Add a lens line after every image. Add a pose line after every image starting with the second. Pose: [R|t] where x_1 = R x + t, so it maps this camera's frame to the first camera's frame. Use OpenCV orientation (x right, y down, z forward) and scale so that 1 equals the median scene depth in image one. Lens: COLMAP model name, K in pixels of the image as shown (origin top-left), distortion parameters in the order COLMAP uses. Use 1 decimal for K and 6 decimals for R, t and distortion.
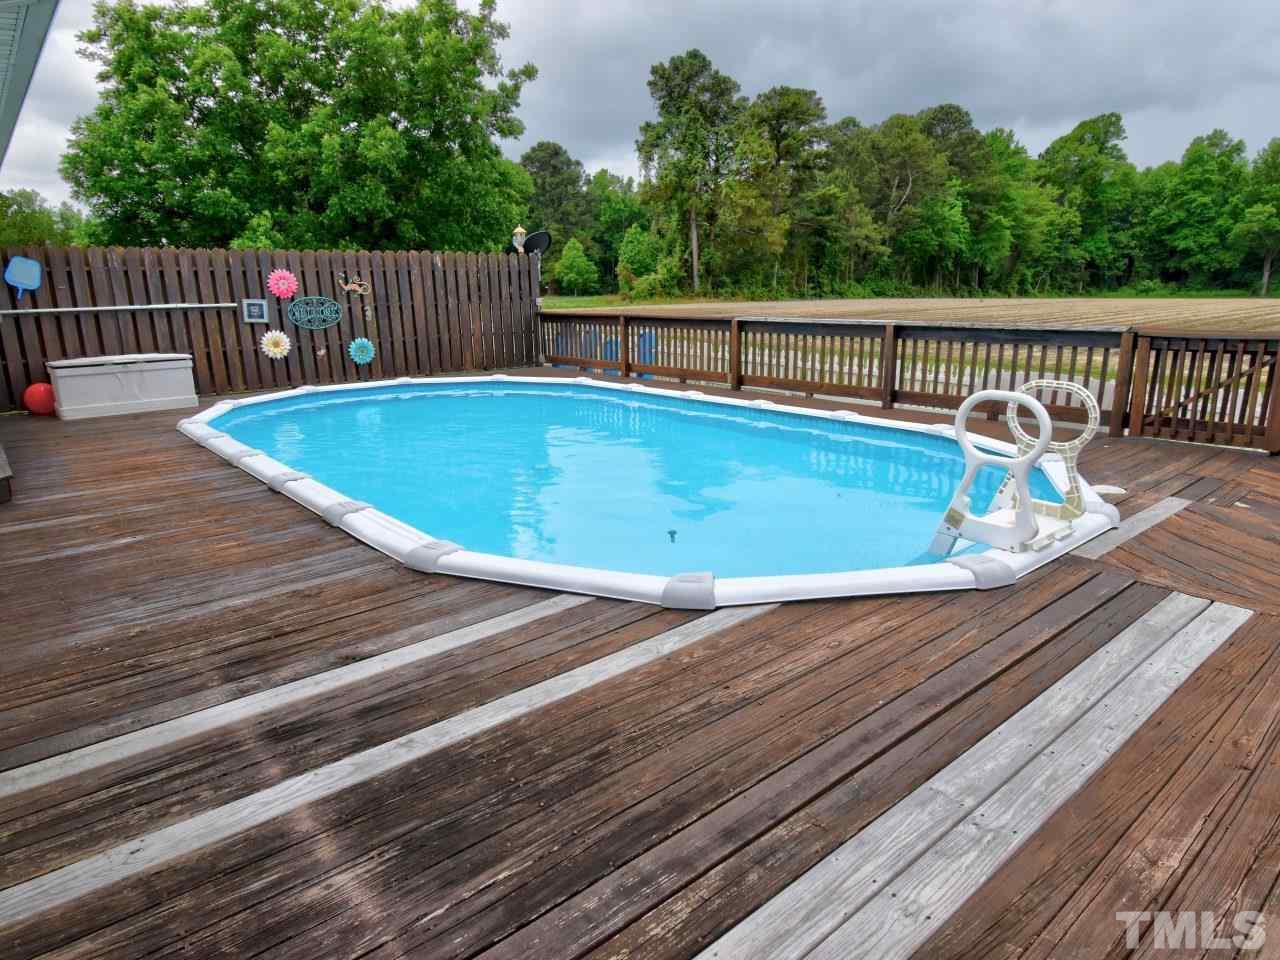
lens RADIAL K [[780.3, 0, 645.7], [0, 780.3, 486.0], [0, 0, 1]] dist [-0.001407, -0.002435]
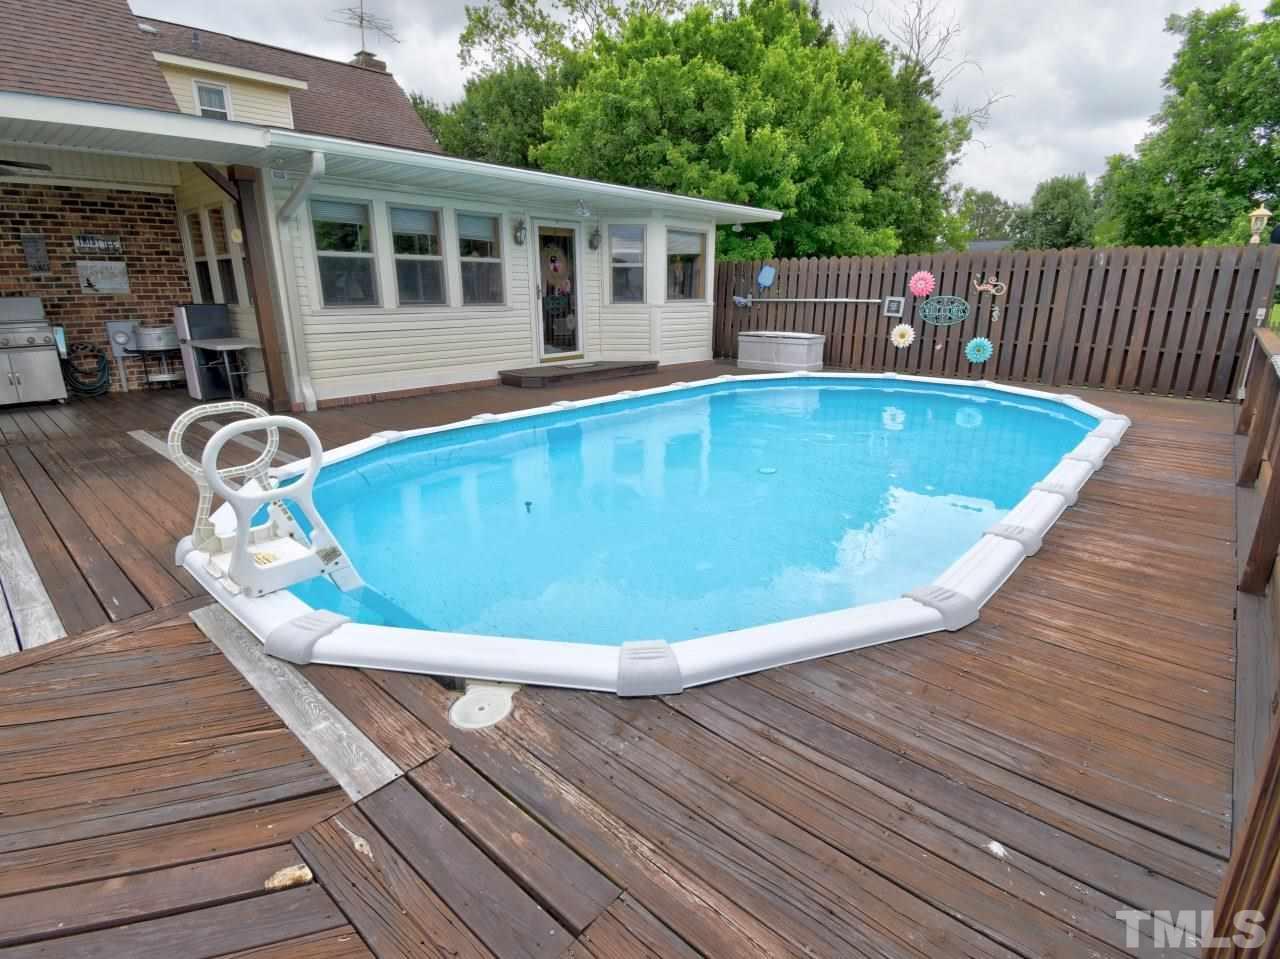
lens RADIAL K [[636.7, 0, 644.5], [0, 636.7, 479.4], [0, 0, 1]] dist [0.022518, -0.029124]
pose [[0.141110, 0.291162, -0.946210, 0.427691], [-0.255269, 0.934155, 0.249384, -0.113785], [0.956517, 0.206347, 0.206144, 0.446788]]
